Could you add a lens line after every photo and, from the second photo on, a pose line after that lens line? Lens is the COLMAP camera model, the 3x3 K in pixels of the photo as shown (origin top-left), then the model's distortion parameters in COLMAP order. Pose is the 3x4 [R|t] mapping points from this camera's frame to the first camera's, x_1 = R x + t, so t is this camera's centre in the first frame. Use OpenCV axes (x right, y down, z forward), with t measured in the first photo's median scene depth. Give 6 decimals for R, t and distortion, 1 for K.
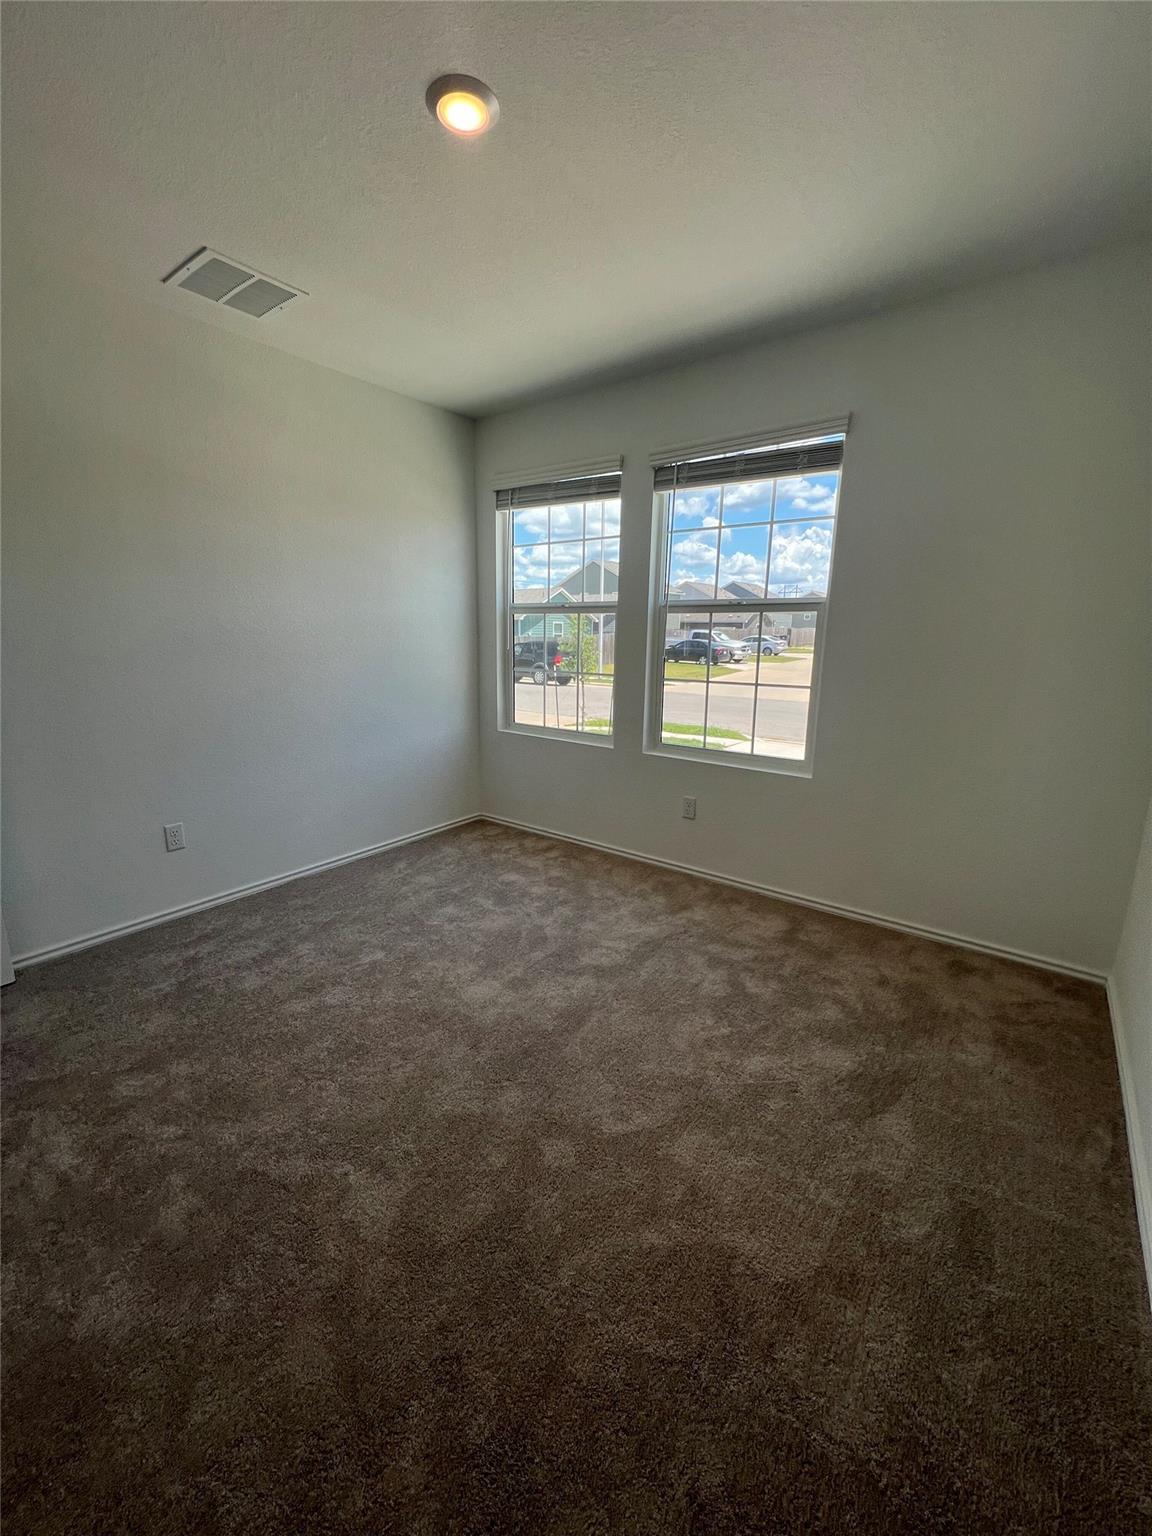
lens RADIAL K [[618.3, 0, 579.8], [0, 618.3, 767.1], [0, 0, 1]] dist [-0.000839, -0.000190]
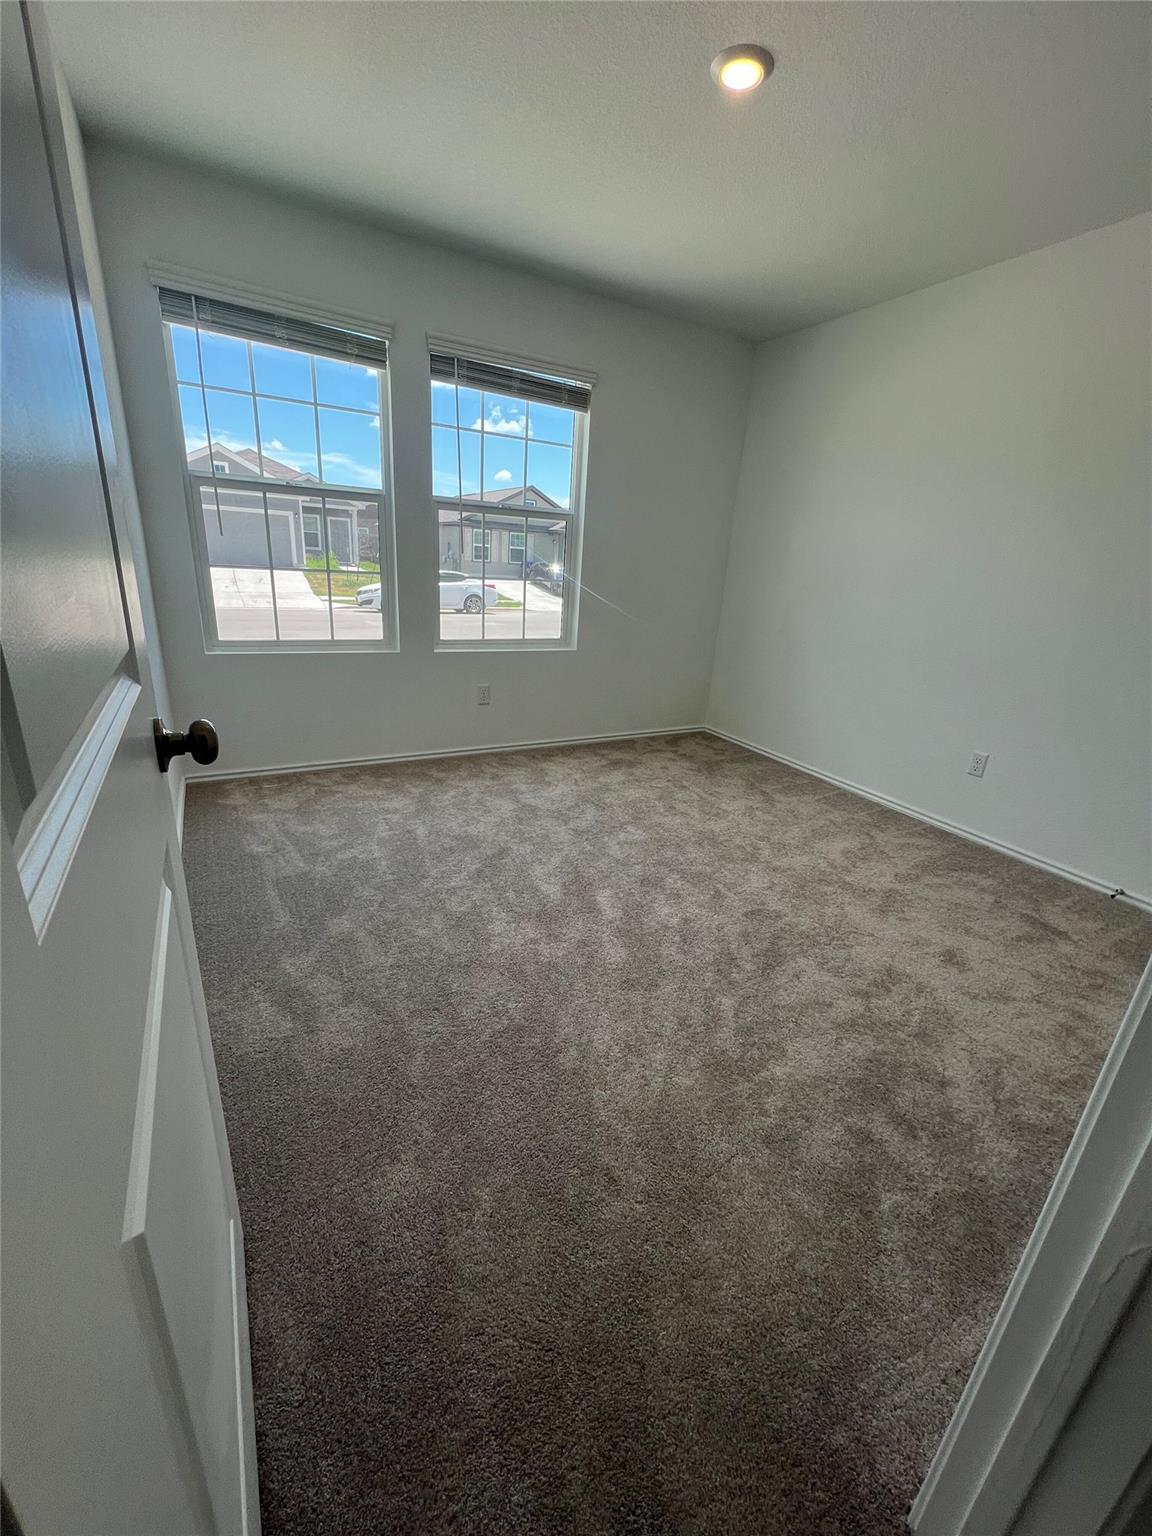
lens RADIAL K [[618.3, 0, 579.8], [0, 618.3, 767.1], [0, 0, 1]] dist [-0.000839, -0.000190]
pose [[0.398107, -0.286606, 0.871417, -0.818389], [0.137966, 0.957842, 0.252001, -0.071623], [-0.906905, 0.019903, 0.420865, 0.390590]]
